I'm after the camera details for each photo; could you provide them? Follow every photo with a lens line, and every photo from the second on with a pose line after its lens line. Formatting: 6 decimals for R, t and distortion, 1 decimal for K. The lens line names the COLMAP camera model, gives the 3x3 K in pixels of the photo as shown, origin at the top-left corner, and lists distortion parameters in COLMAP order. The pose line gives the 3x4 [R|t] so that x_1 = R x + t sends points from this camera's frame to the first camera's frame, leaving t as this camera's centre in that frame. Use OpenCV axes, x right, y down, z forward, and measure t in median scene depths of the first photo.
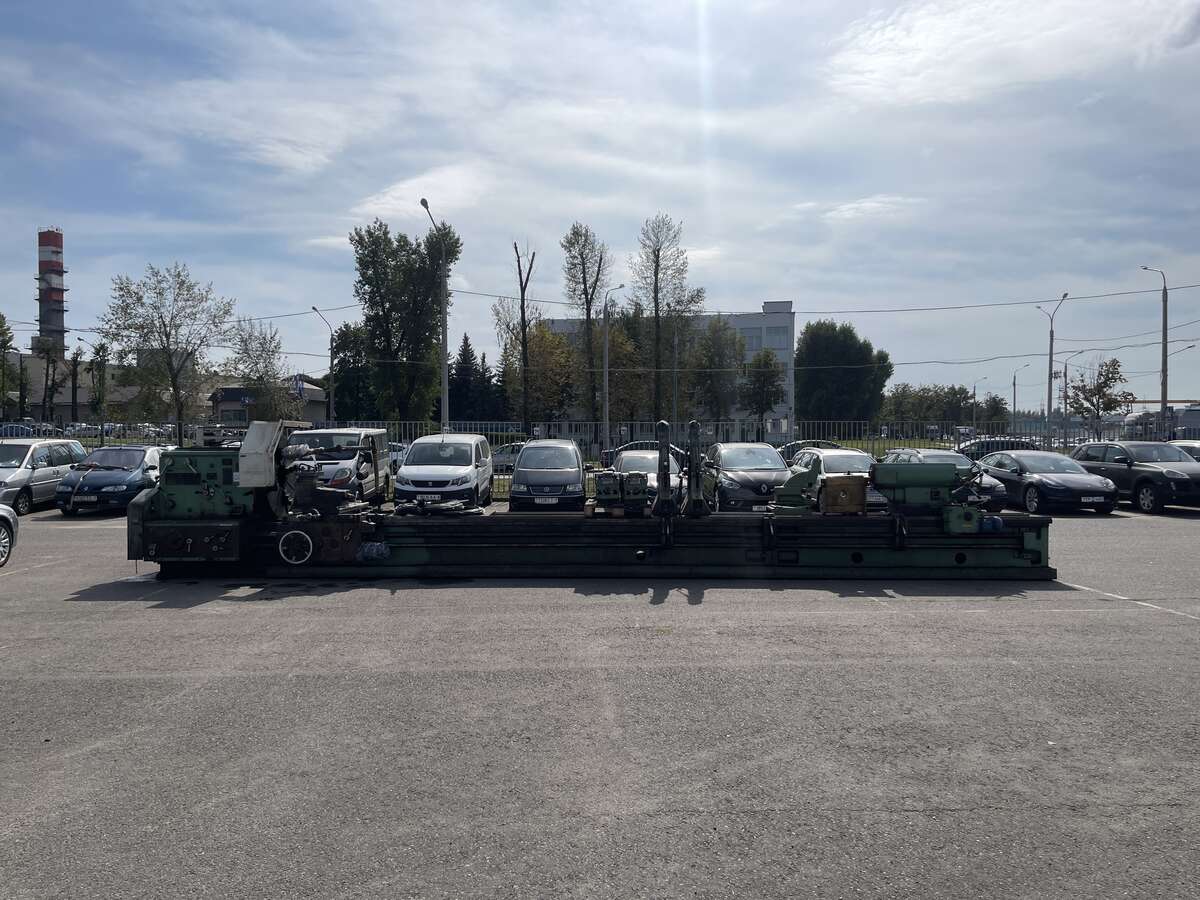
lens RADIAL K [[886.1, 0, 603.1], [0, 886.1, 456.4], [0, 0, 1]] dist [0.067150, -0.081954]
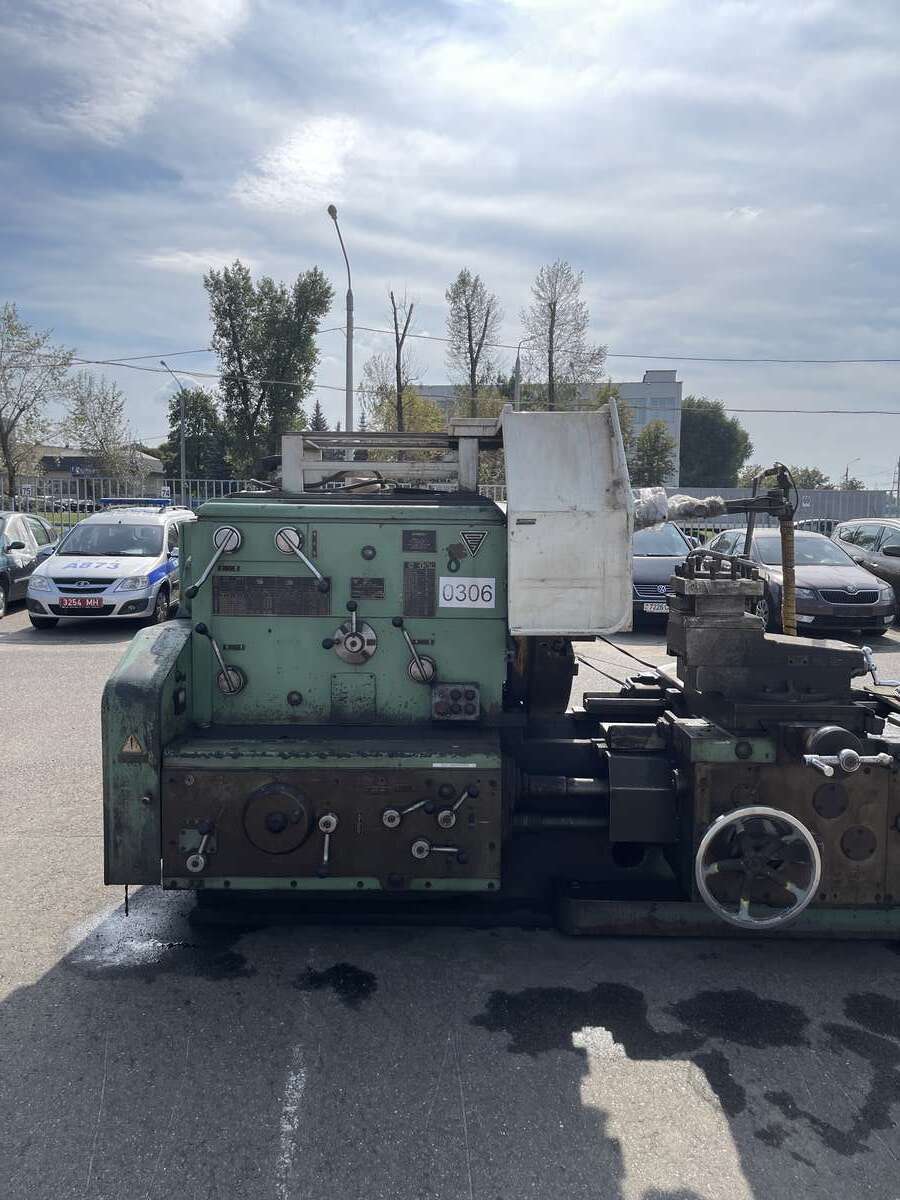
lens RADIAL K [[886.1, 0, 454.2], [0, 886.1, 585.4], [0, 0, 1]] dist [0.067150, -0.081954]
pose [[0.999488, 0.010121, 0.030357, -0.393922], [-0.011761, 0.998453, 0.054352, 0.004314], [-0.029760, -0.054682, 0.998060, 0.660966]]
